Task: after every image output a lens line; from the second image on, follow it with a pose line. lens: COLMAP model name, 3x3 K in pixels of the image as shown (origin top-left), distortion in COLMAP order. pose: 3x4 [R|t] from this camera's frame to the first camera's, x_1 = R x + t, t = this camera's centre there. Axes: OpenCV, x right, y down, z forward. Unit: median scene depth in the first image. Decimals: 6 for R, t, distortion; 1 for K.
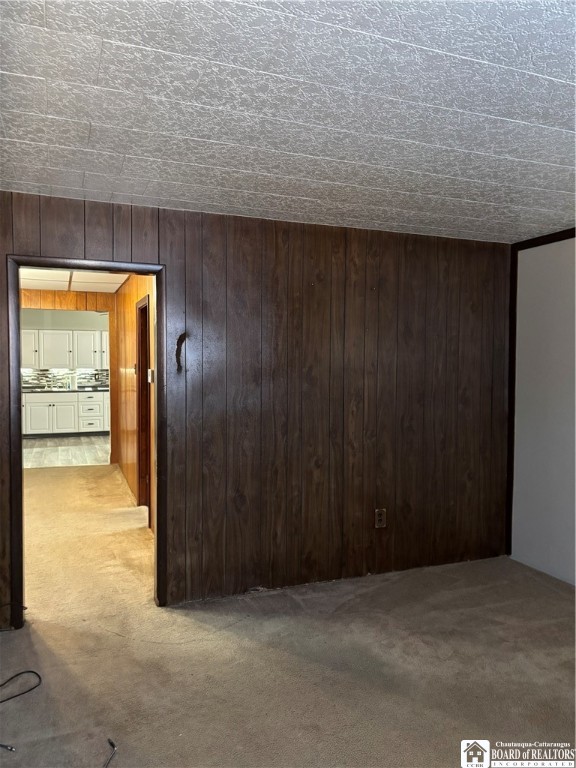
lens RADIAL K [[578.0, 0, 280.5], [0, 578.0, 387.8], [0, 0, 1]] dist [0.051026, -0.054767]
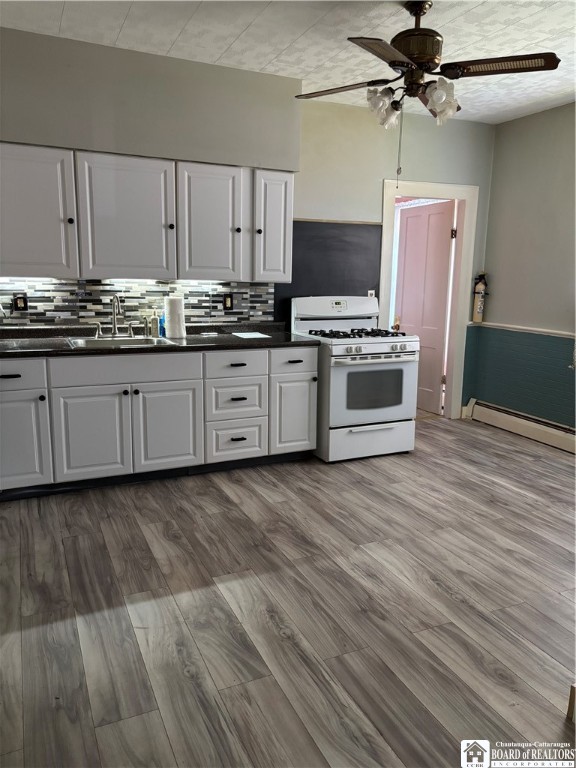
lens RADIAL K [[578.0, 0, 292.7], [0, 578.0, 382.4], [0, 0, 1]] dist [0.051026, -0.054767]
pose [[0.996711, -0.003399, 0.080971, -0.312619], [-0.007183, 0.991483, 0.130041, -0.016991], [-0.080723, -0.130195, 0.988197, 0.638033]]
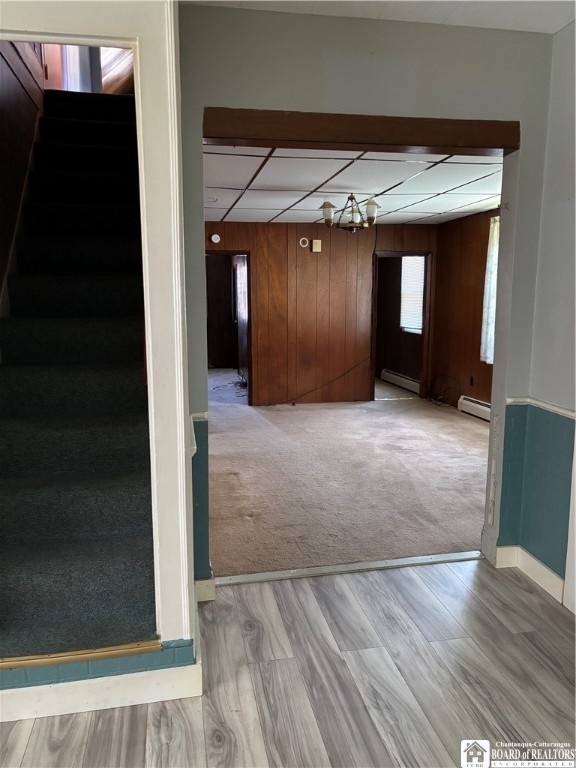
lens RADIAL K [[578.0, 0, 283.2], [0, 578.0, 384.7], [0, 0, 1]] dist [0.051026, -0.054767]
pose [[-0.986330, -0.030639, 0.161910, -0.279271], [0.003437, 0.978524, 0.206107, -0.043398], [-0.164748, 0.203845, -0.965042, 0.931540]]
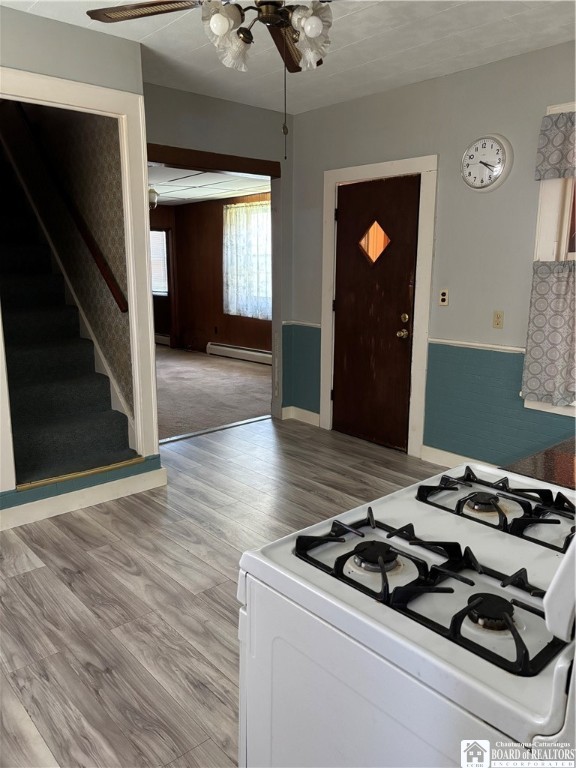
lens RADIAL K [[578.0, 0, 286.5], [0, 578.0, 379.9], [0, 0, 1]] dist [0.051026, -0.054767]
pose [[-0.932709, 0.057832, -0.355962, -0.175886], [-0.030093, 0.971134, 0.236628, -0.045786], [0.359371, 0.231417, -0.904046, 1.084996]]
